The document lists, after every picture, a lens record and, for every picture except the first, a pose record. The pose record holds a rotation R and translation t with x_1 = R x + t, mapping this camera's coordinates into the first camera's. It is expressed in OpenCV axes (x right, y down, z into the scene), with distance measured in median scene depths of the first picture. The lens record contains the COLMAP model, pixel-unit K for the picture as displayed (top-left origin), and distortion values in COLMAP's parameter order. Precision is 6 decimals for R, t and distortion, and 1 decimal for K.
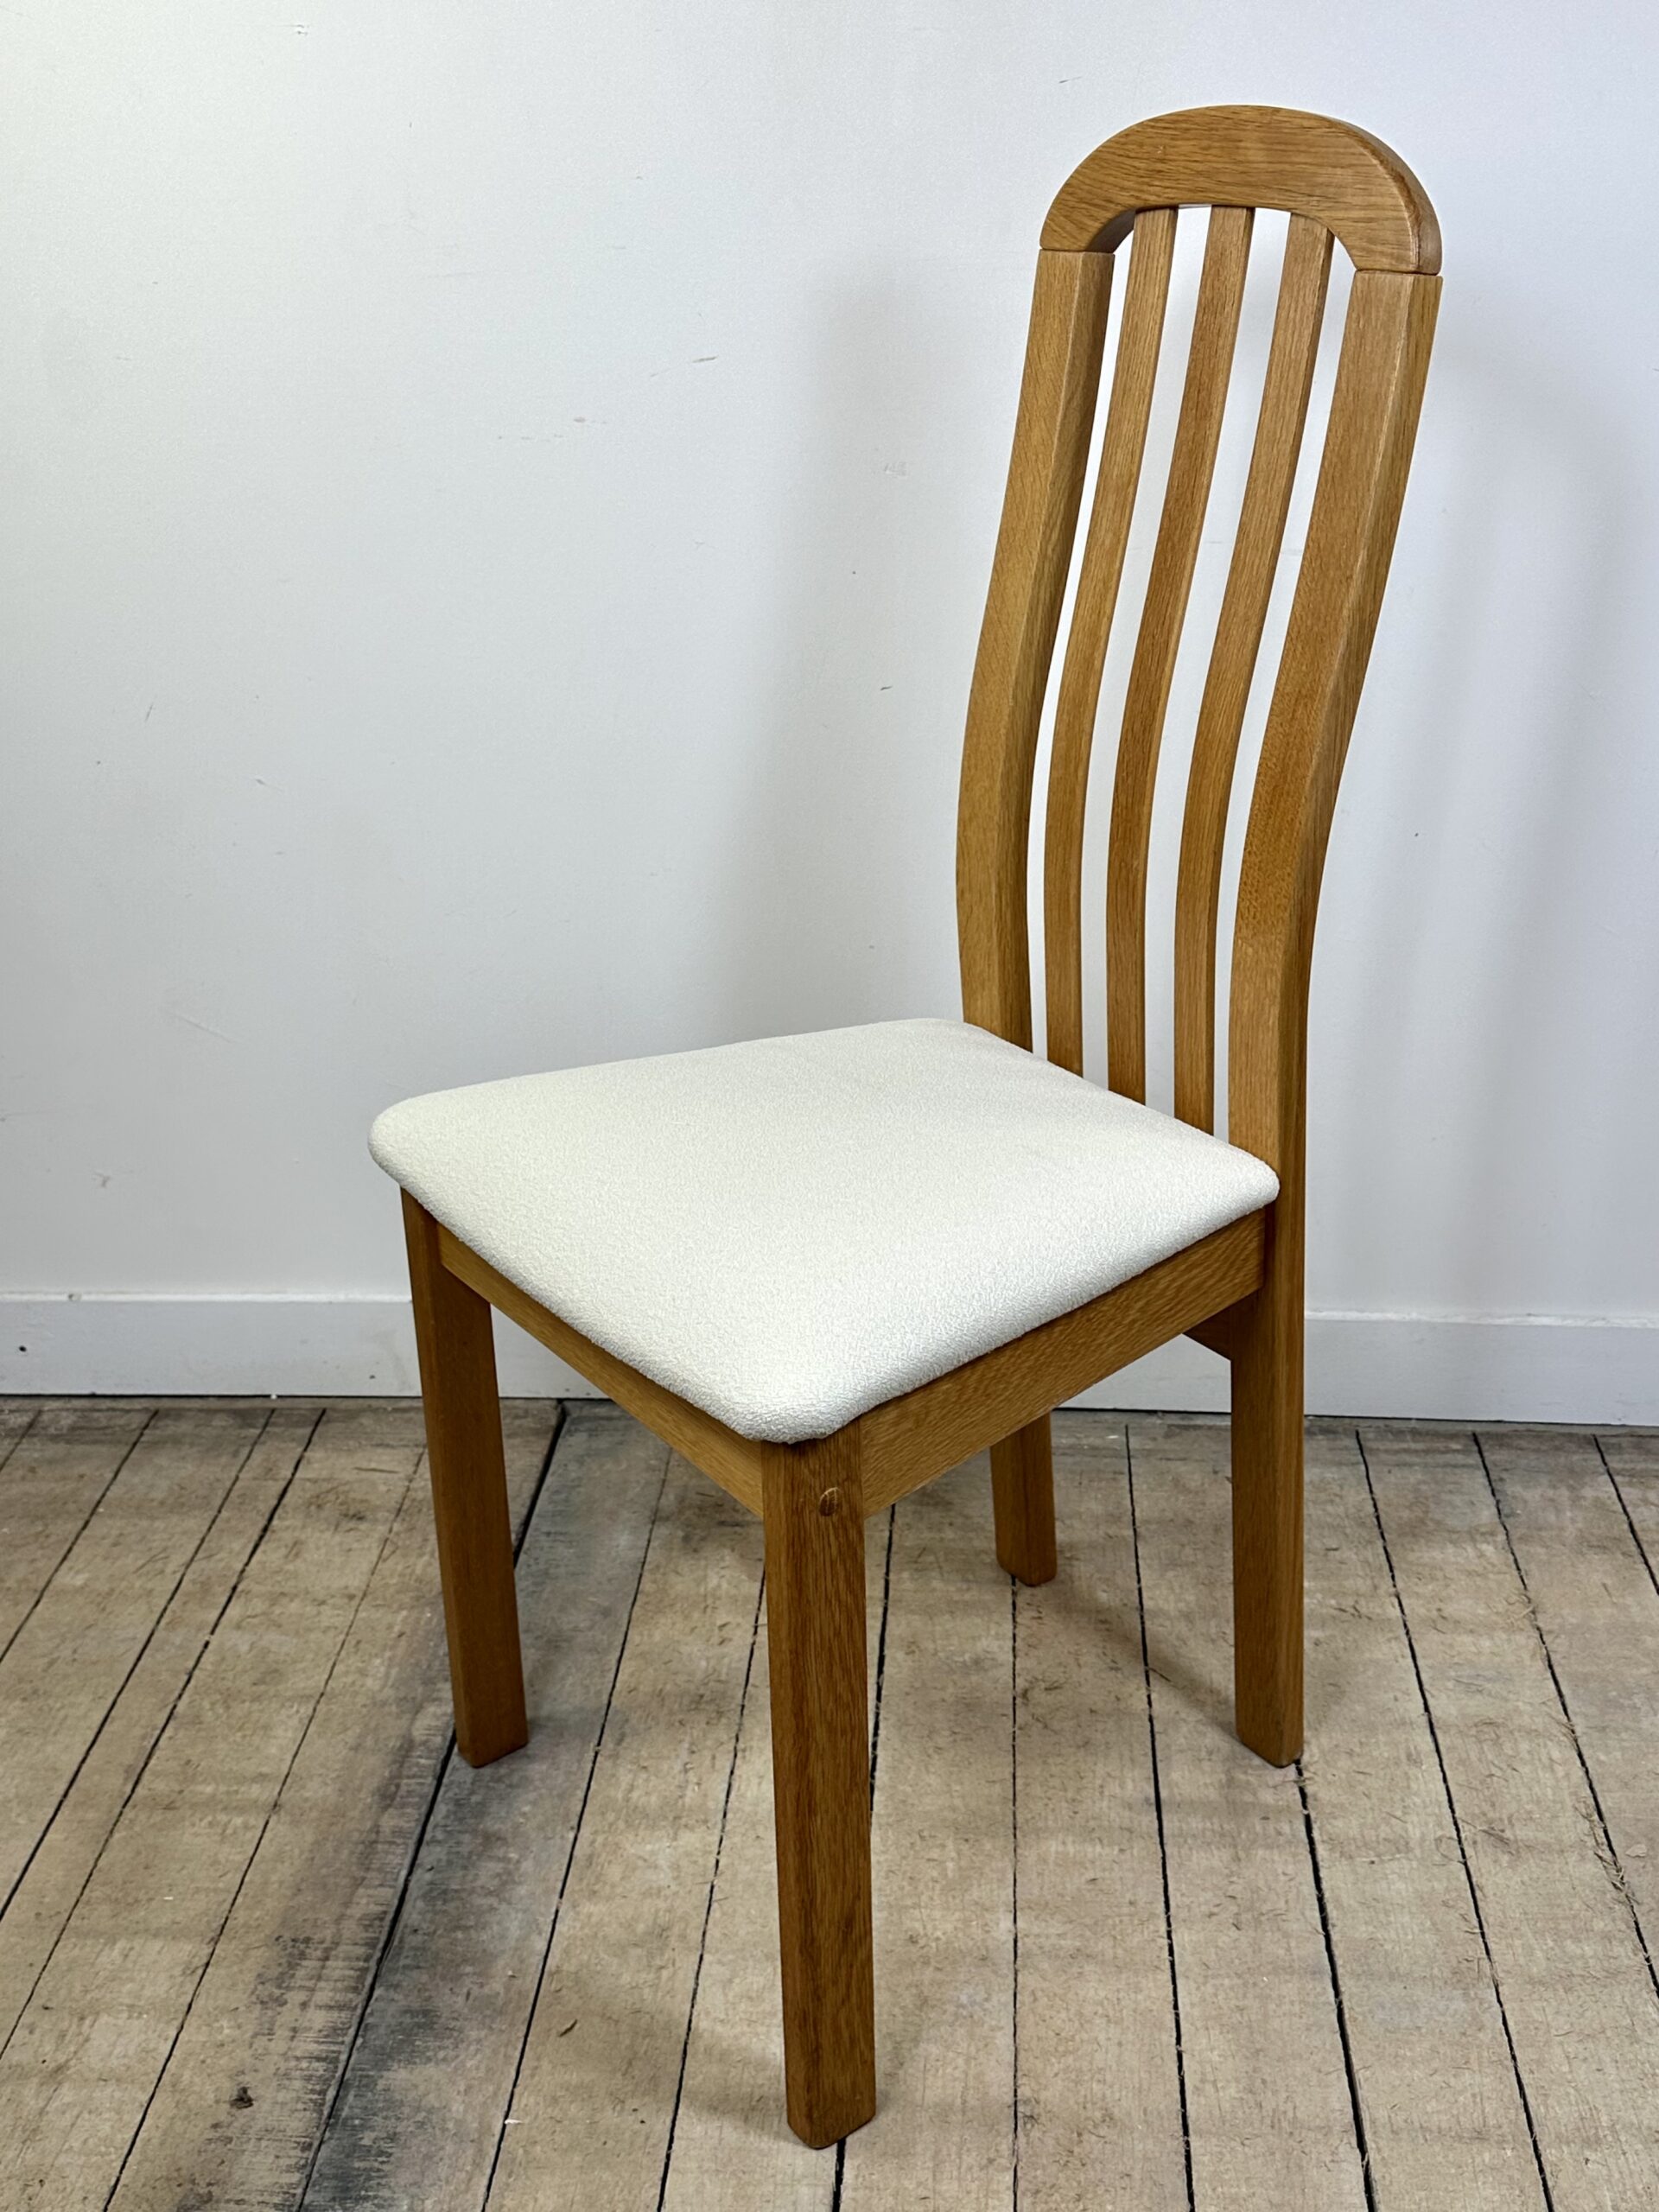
lens RADIAL K [[2330.8, 0, 834.0], [0, 2330.8, 1118.4], [0, 0, 1]] dist [0.008789, 0.000000]
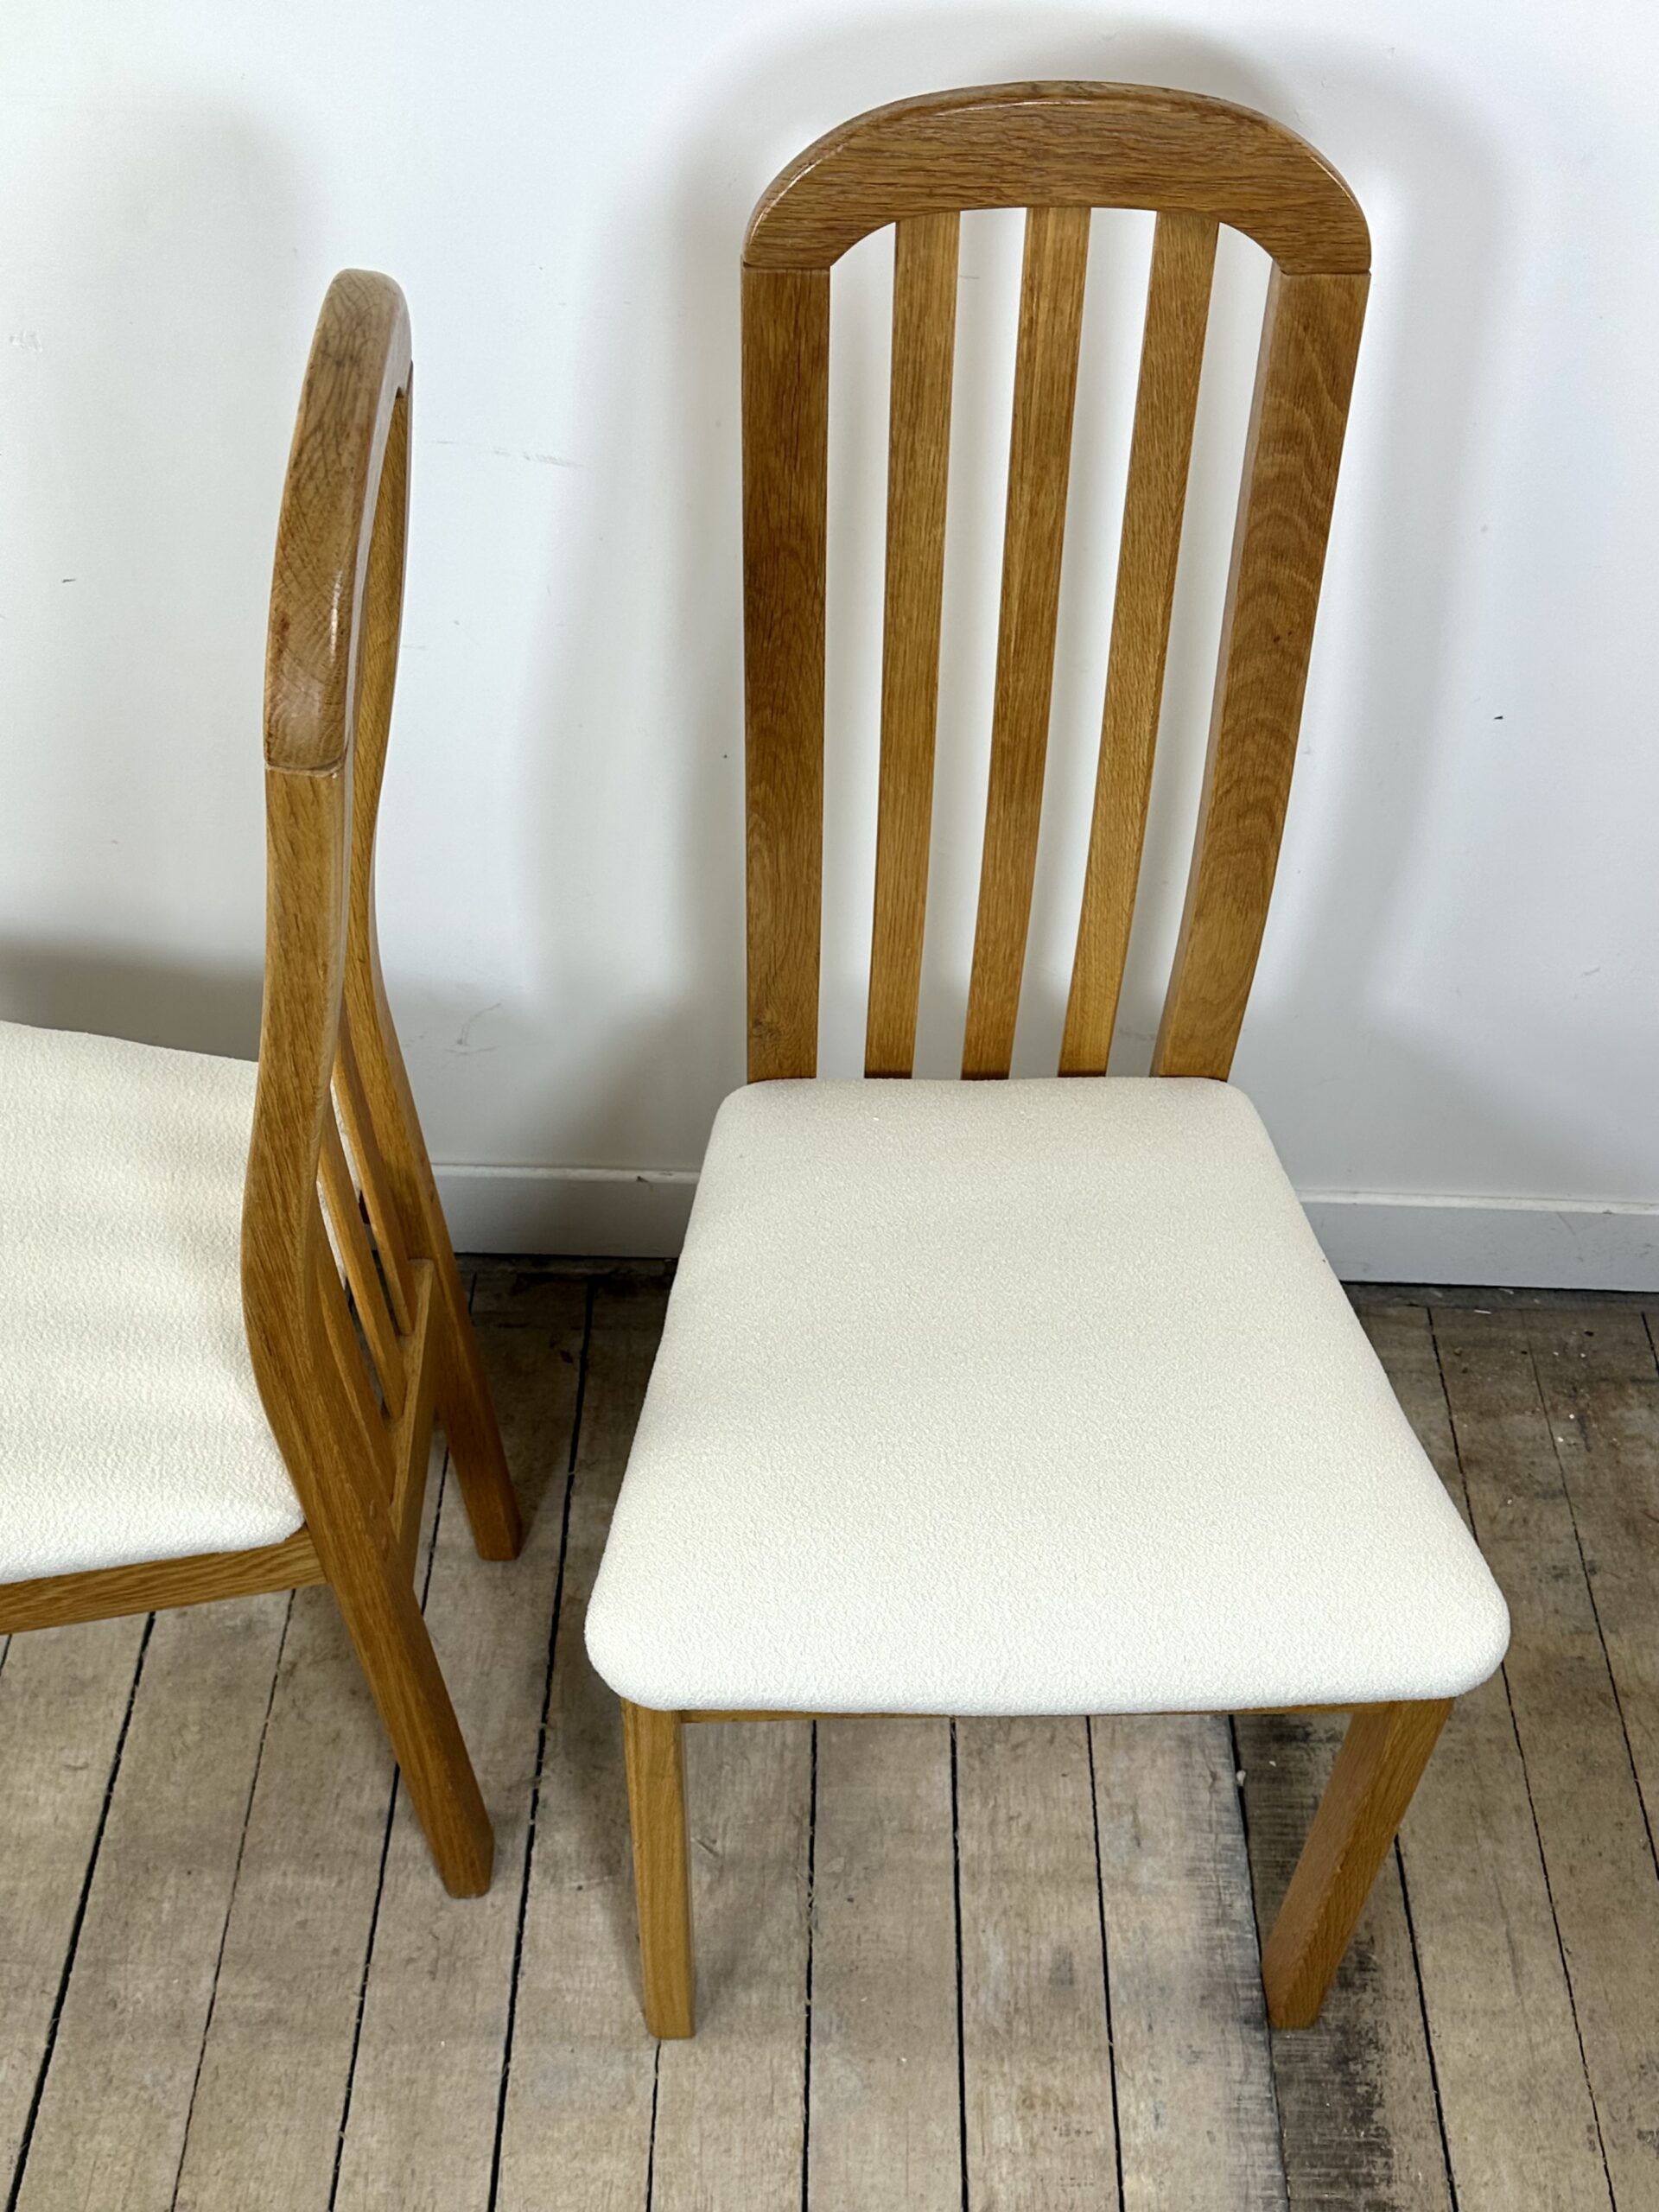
lens RADIAL K [[2330.8, 0, 837.9], [0, 2330.8, 1129.2], [0, 0, 1]] dist [0.008789, 0.000000]
pose [[0.997096, -0.015744, 0.074512, 0.278418], [-0.014890, 0.919214, 0.393477, -0.407183], [-0.074687, -0.393443, 0.916310, 0.179985]]
